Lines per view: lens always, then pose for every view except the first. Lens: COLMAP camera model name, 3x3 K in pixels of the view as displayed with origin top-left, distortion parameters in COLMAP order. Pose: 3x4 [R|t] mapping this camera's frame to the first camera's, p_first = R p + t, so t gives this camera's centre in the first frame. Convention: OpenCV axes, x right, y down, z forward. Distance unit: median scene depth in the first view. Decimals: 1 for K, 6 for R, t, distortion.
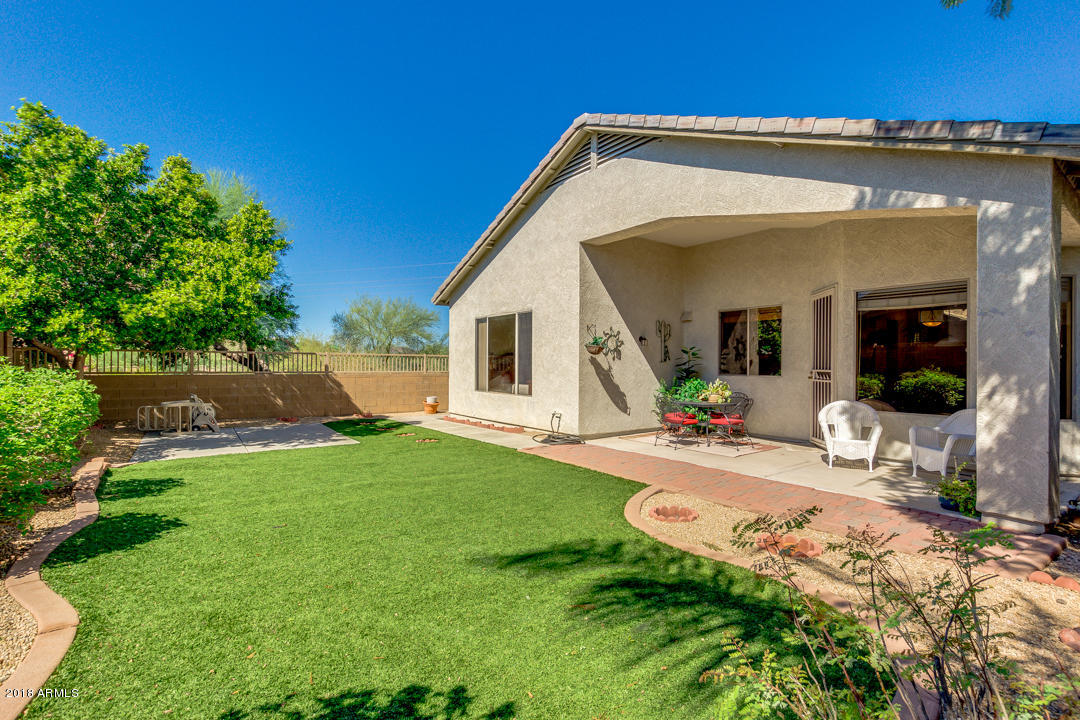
lens RADIAL K [[511.7, 0, 541.2], [0, 511.7, 360.7], [0, 0, 1]] dist [-0.001155, -0.000303]
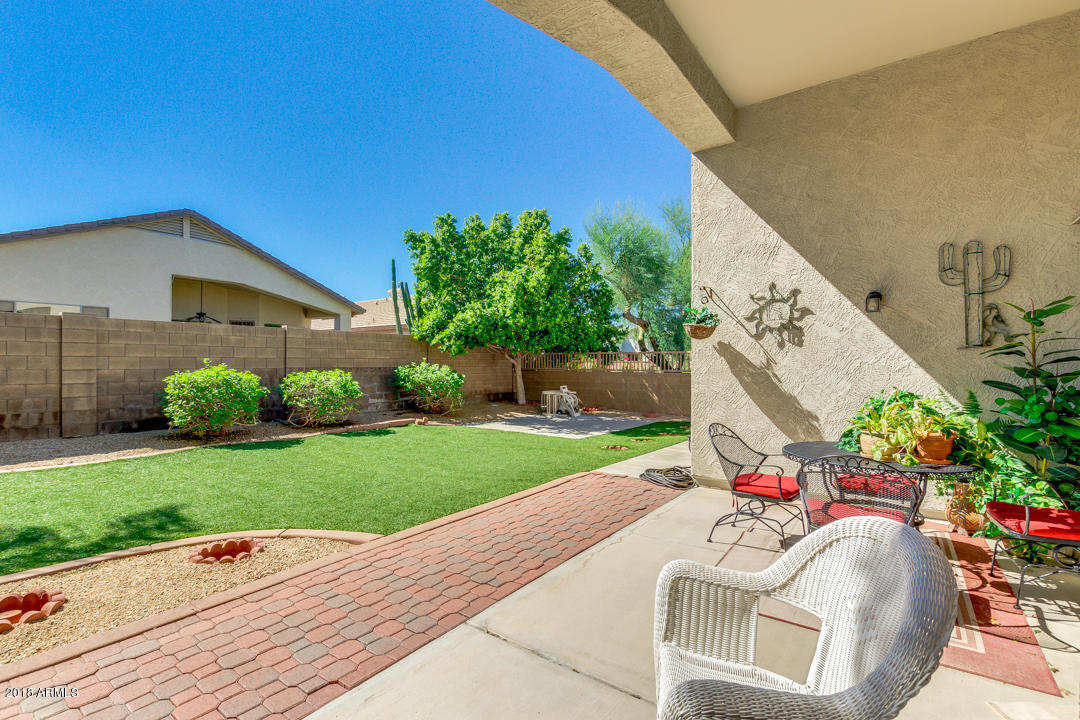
lens RADIAL K [[511.7, 0, 542.2], [0, 511.7, 364.0], [0, 0, 1]] dist [-0.001155, -0.000303]
pose [[0.292608, -0.002166, -0.956230, 0.555492], [0.000540, 0.999998, -0.002100, 0.016723], [0.956232, 0.000098, 0.292609, 0.613839]]
